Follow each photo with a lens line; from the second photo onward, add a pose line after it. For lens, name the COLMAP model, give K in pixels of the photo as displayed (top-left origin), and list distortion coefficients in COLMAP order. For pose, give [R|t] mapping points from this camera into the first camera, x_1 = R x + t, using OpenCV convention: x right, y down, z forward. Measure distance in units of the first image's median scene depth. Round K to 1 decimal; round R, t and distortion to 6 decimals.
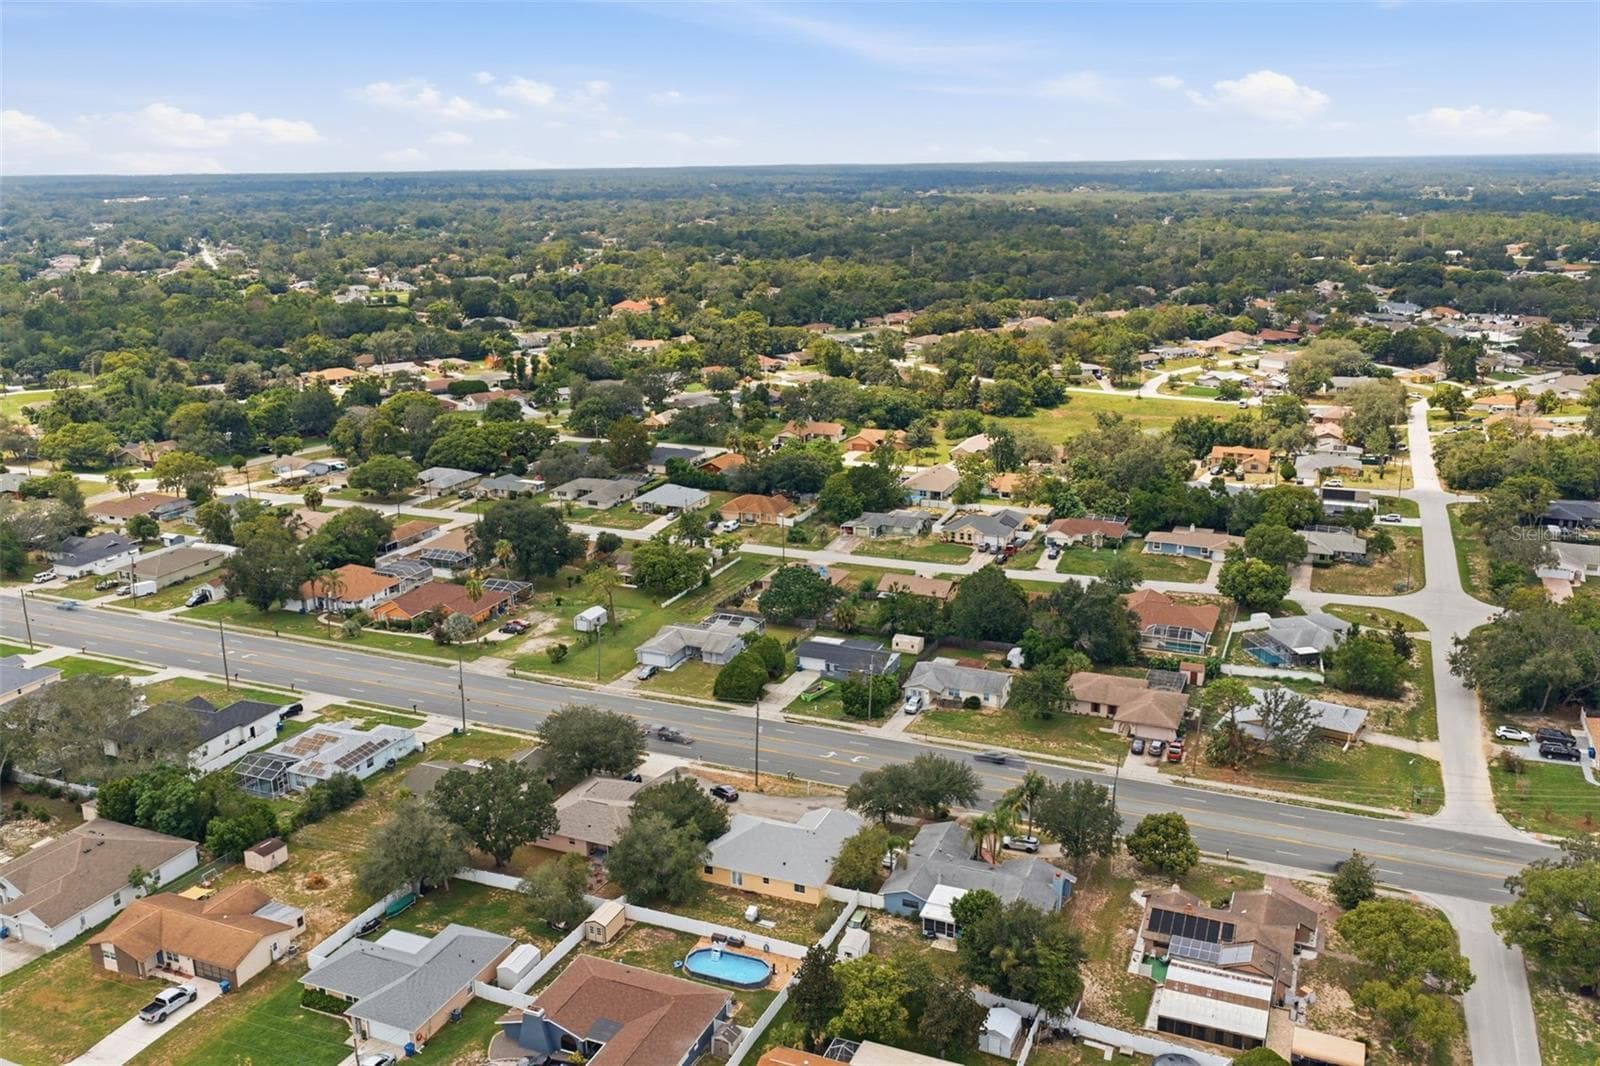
lens RADIAL K [[1327.9, 0, 801.3], [0, 1327.9, 532.9], [0, 0, 1]] dist [0.027550, -0.046716]
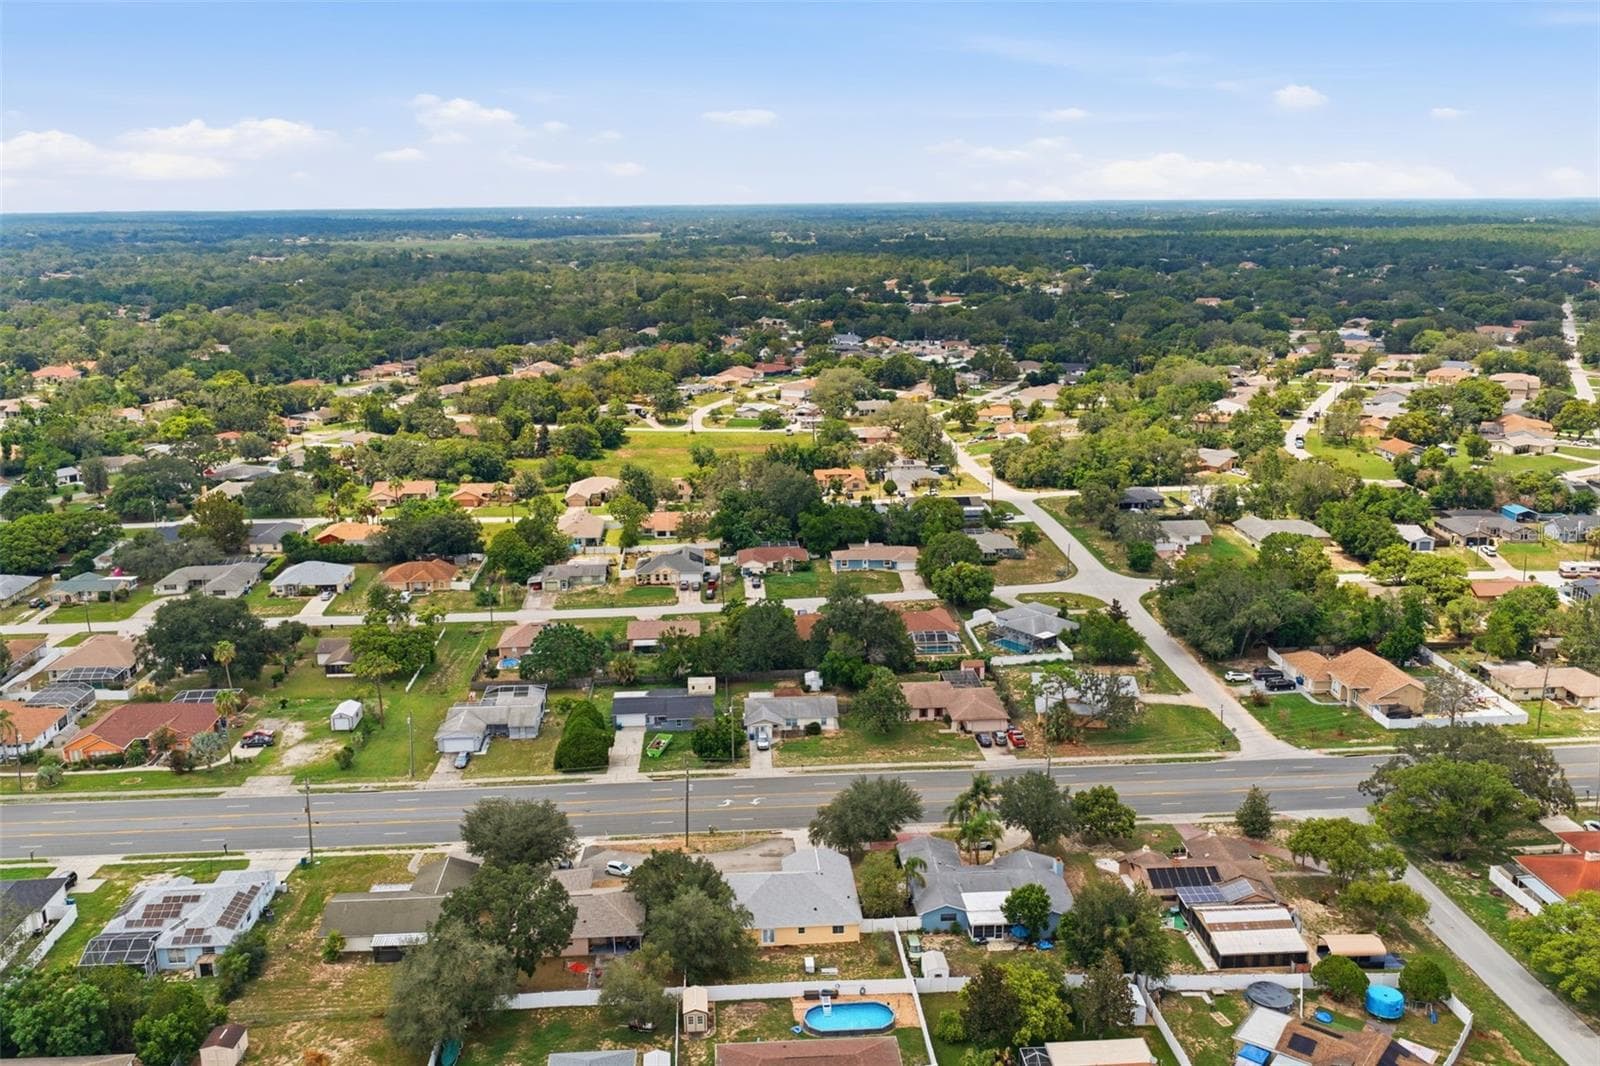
lens RADIAL K [[1327.9, 0, 800.7], [0, 1327.9, 539.5], [0, 0, 1]] dist [0.027550, -0.046716]
pose [[0.894275, -0.107482, 0.434418, -0.266328], [0.119838, 0.992793, -0.001059, -0.014850], [-0.431174, 0.053007, 0.900711, 0.064414]]
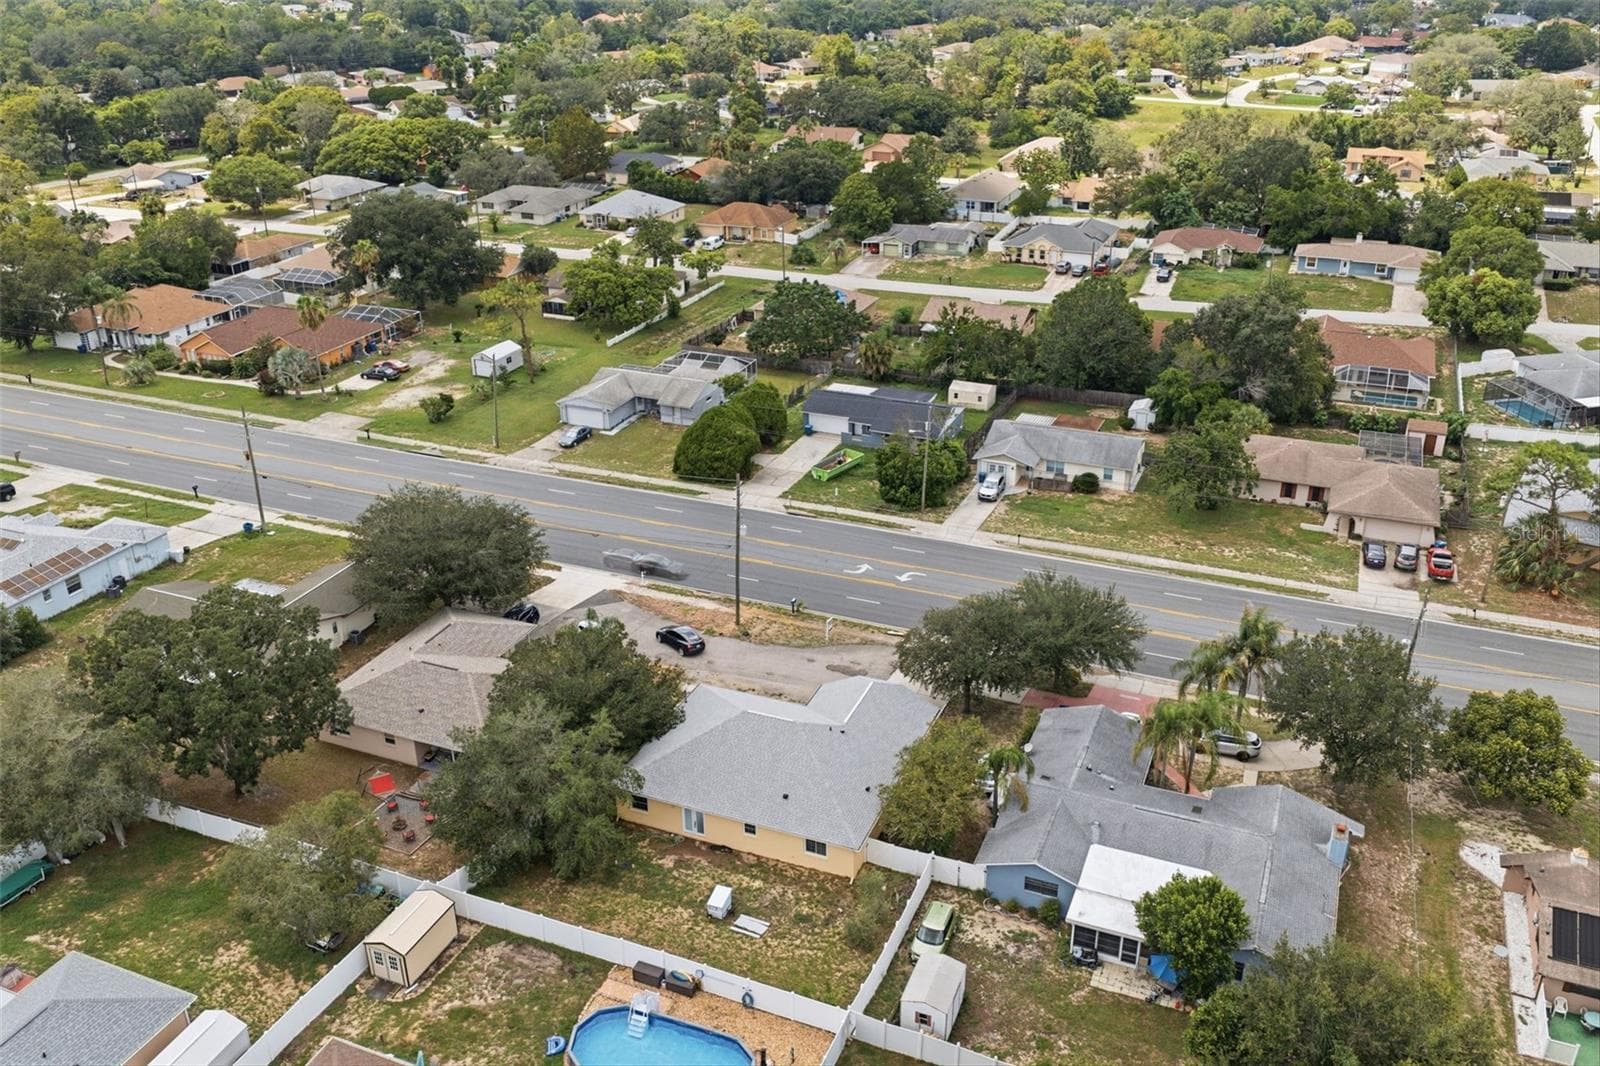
lens RADIAL K [[1327.9, 0, 798.1], [0, 1327.9, 540.7], [0, 0, 1]] dist [0.027550, -0.046716]
pose [[0.999995, 0.000829, -0.003001, -0.004210], [-0.000307, 0.985497, 0.169693, 0.041611], [0.003098, -0.169691, 0.985492, 0.325823]]
